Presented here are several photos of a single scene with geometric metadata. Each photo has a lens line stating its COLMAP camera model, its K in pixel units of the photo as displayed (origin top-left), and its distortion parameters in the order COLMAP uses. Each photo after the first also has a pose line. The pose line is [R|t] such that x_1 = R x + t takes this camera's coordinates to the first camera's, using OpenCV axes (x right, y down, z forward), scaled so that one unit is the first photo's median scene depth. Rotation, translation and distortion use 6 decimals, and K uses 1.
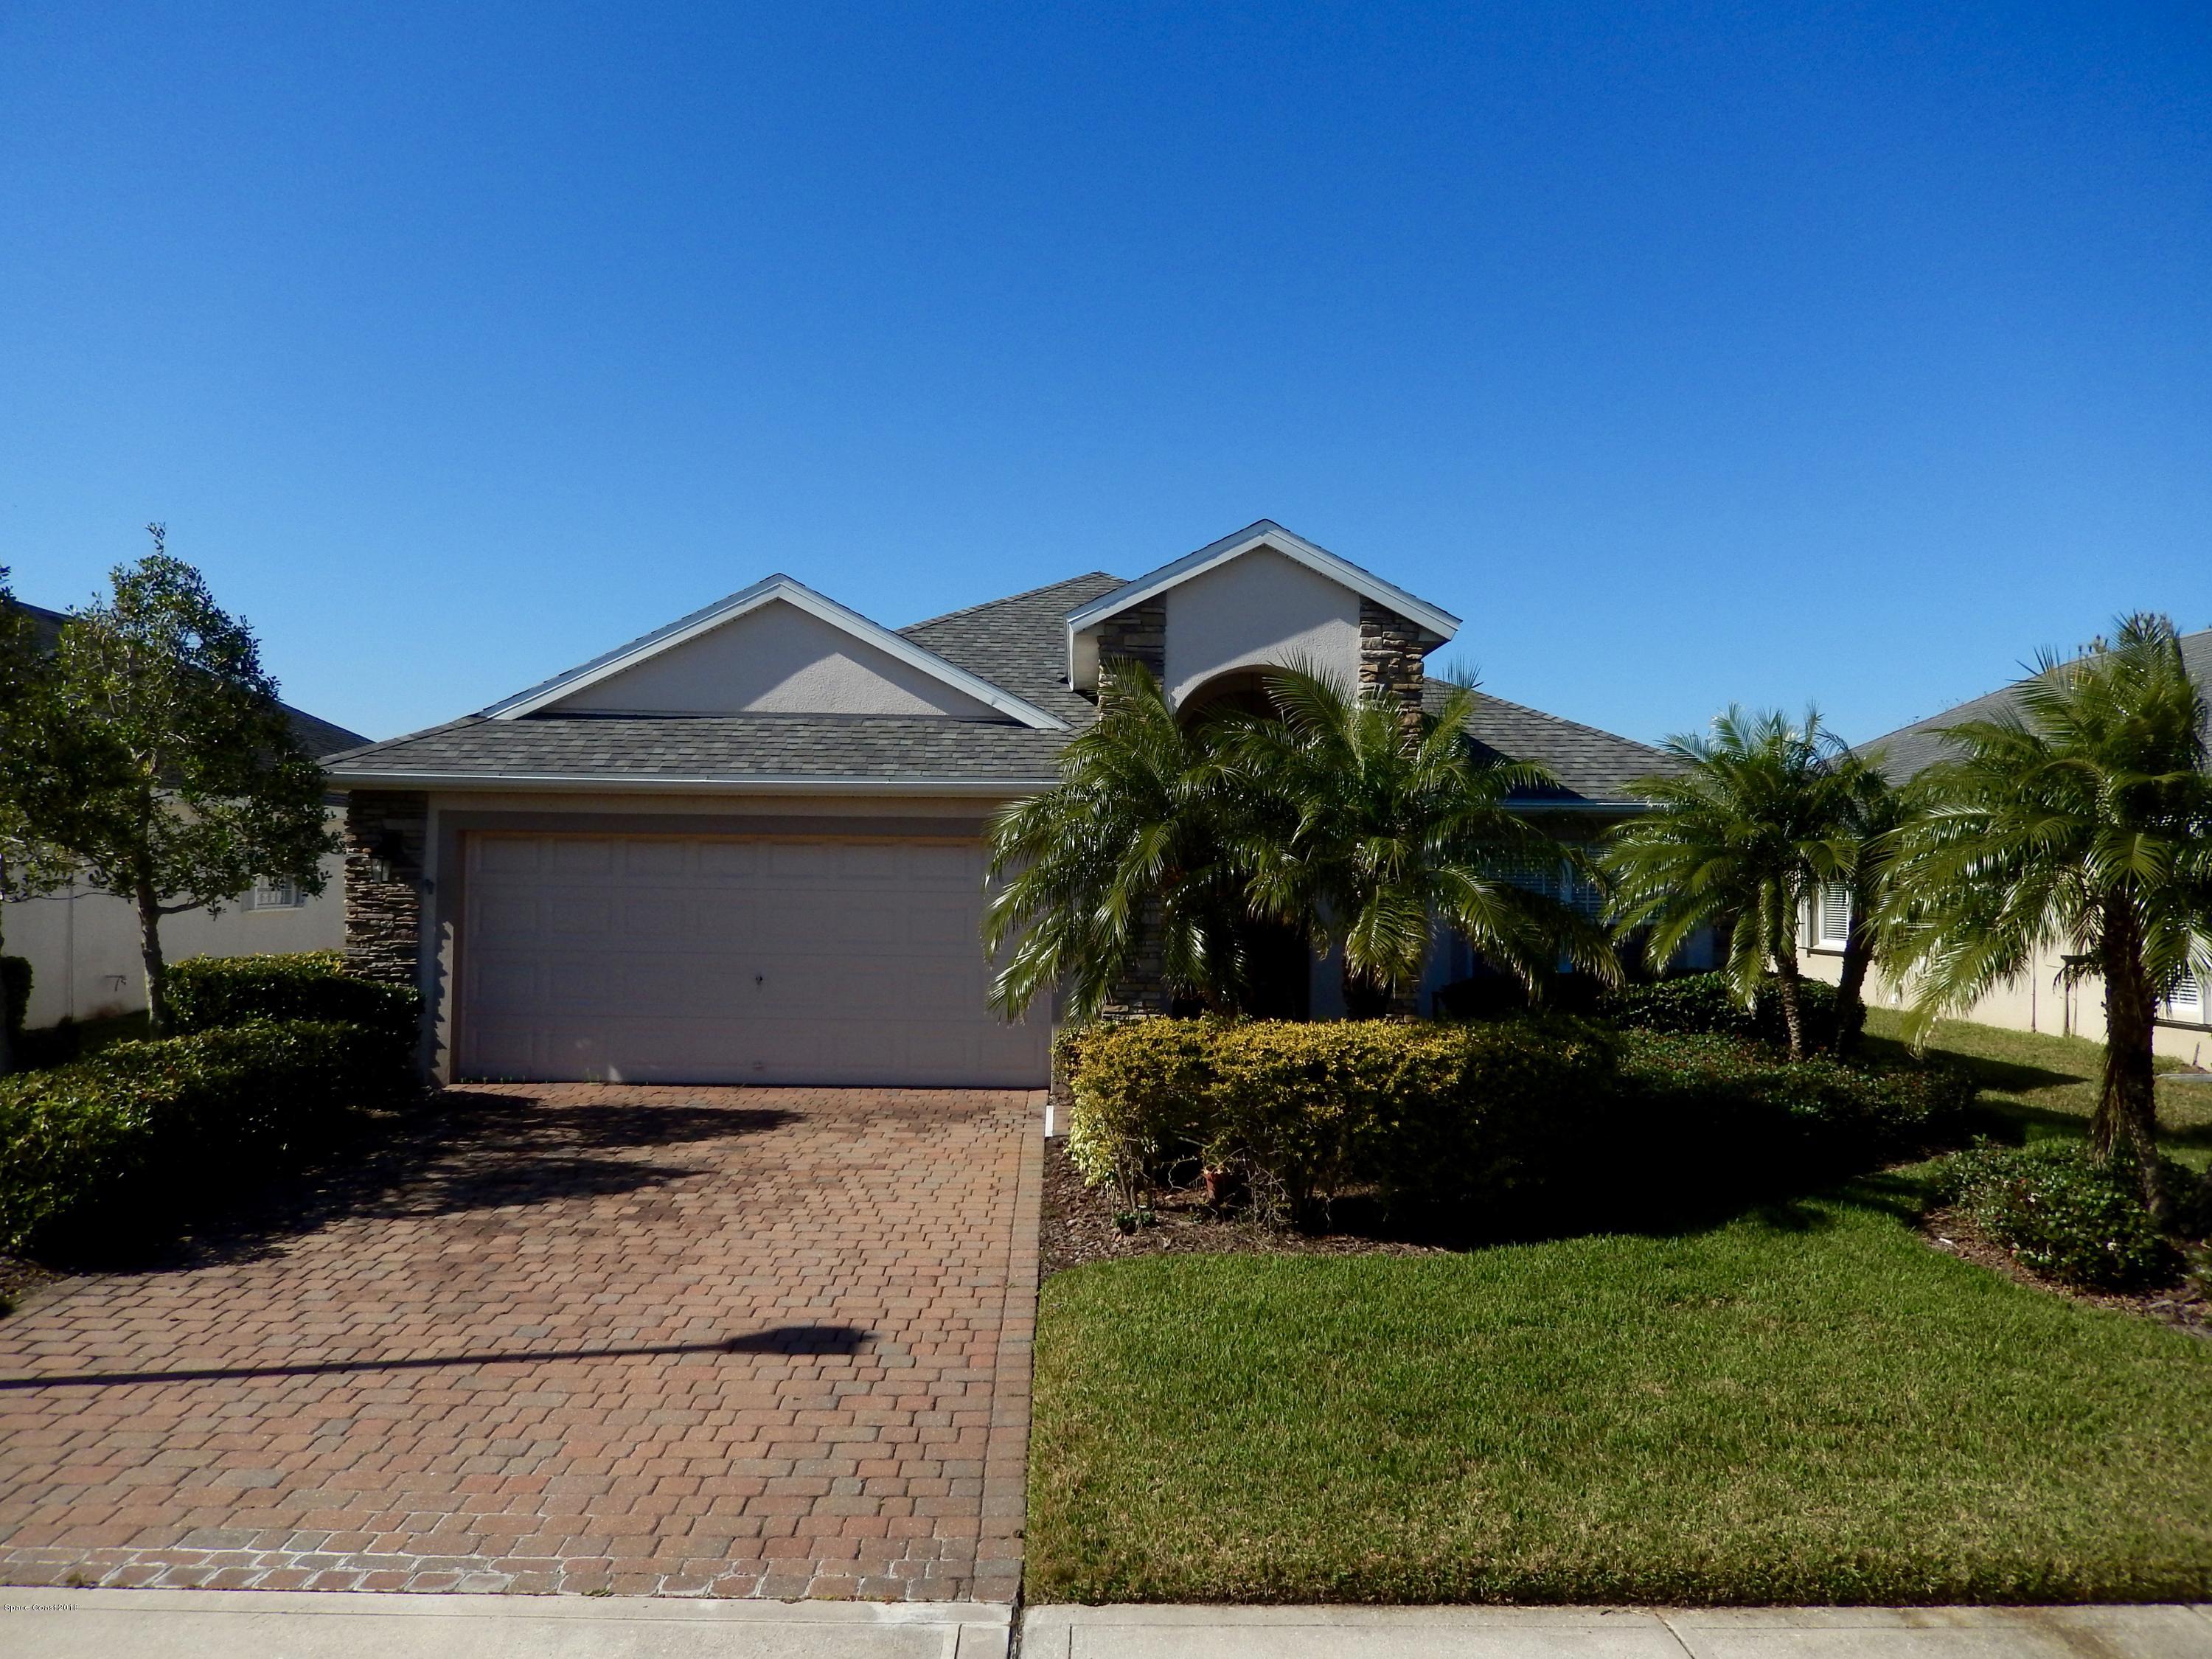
lens RADIAL K [[1637.4, 0, 1106.0], [0, 1637.4, 829.5], [0, 0, 1]] dist [0.005767, 0.003210]
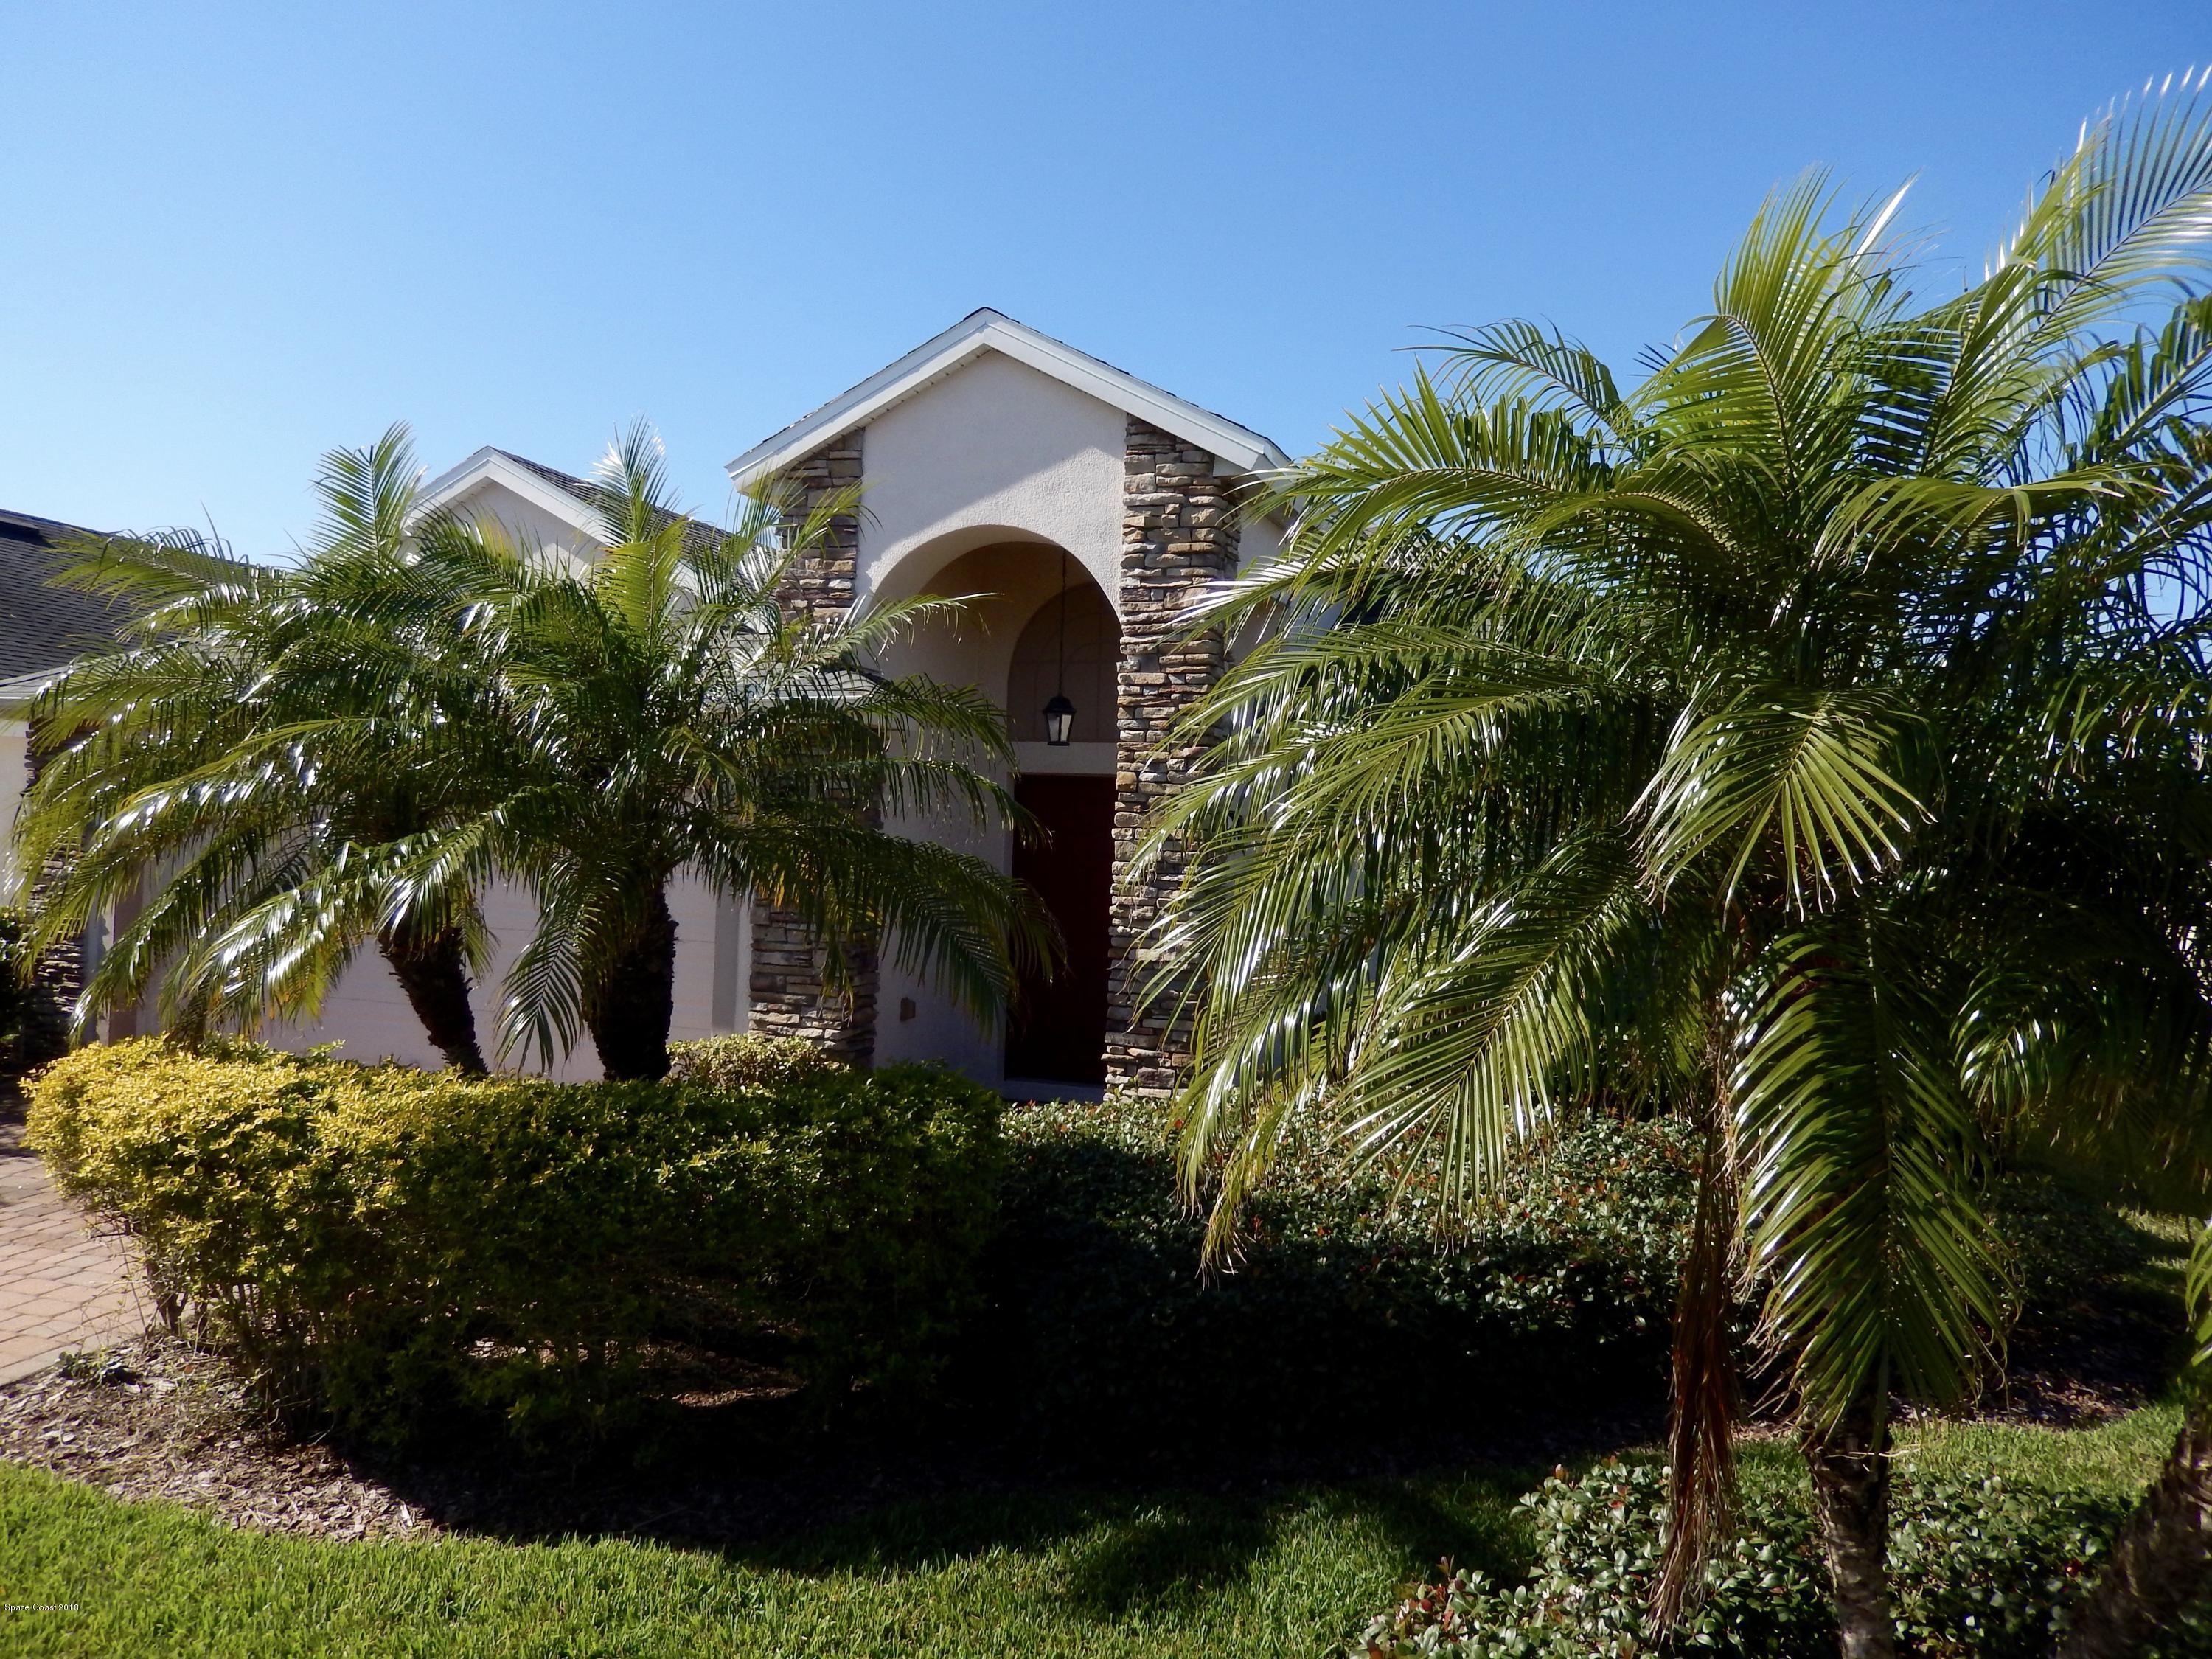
lens RADIAL K [[1637.4, 0, 1106.0], [0, 1637.4, 829.5], [0, 0, 1]] dist [0.005767, 0.003210]
pose [[0.931753, 0.016249, -0.362729, 0.391078], [-0.014449, 0.999866, 0.007675, 0.019921], [0.362805, -0.001911, 0.931863, 0.385949]]
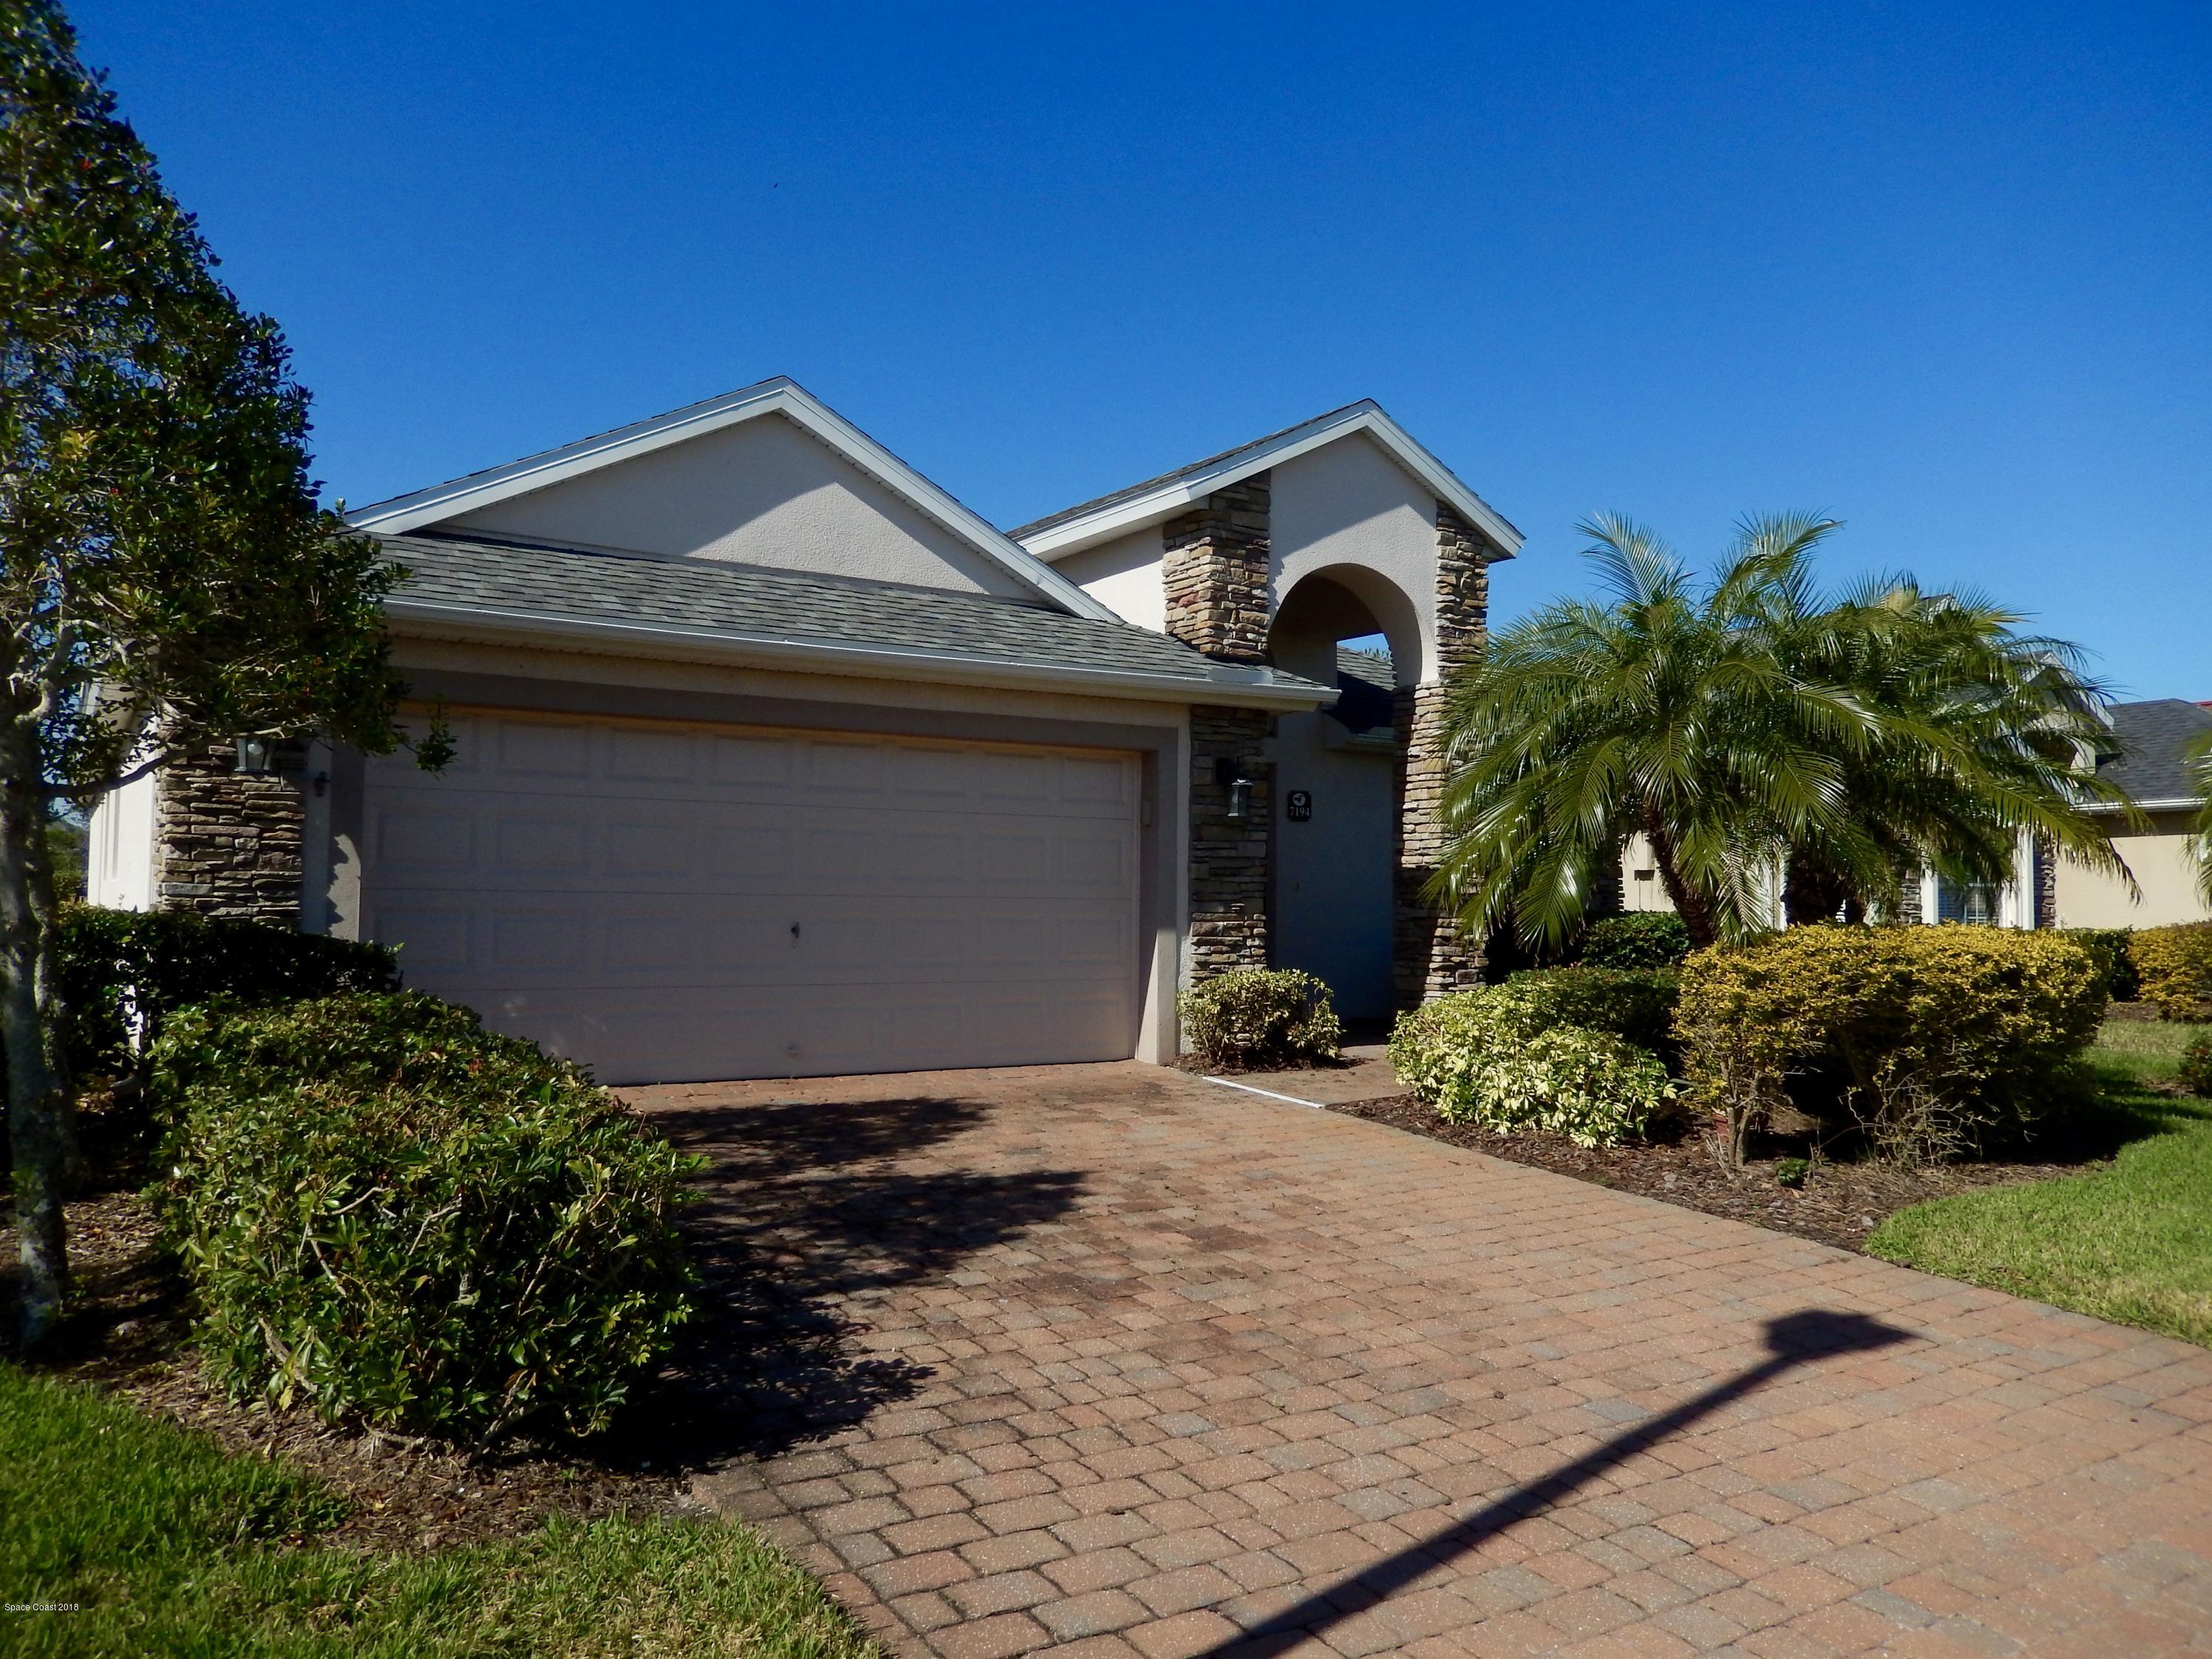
lens RADIAL K [[1637.4, 0, 1106.0], [0, 1637.4, 829.5], [0, 0, 1]] dist [0.005767, 0.003210]
pose [[0.853693, 0.018003, 0.520465, -0.477063], [-0.013502, 0.999831, -0.012437, 0.055206], [-0.520602, 0.003590, 0.853792, 0.319051]]
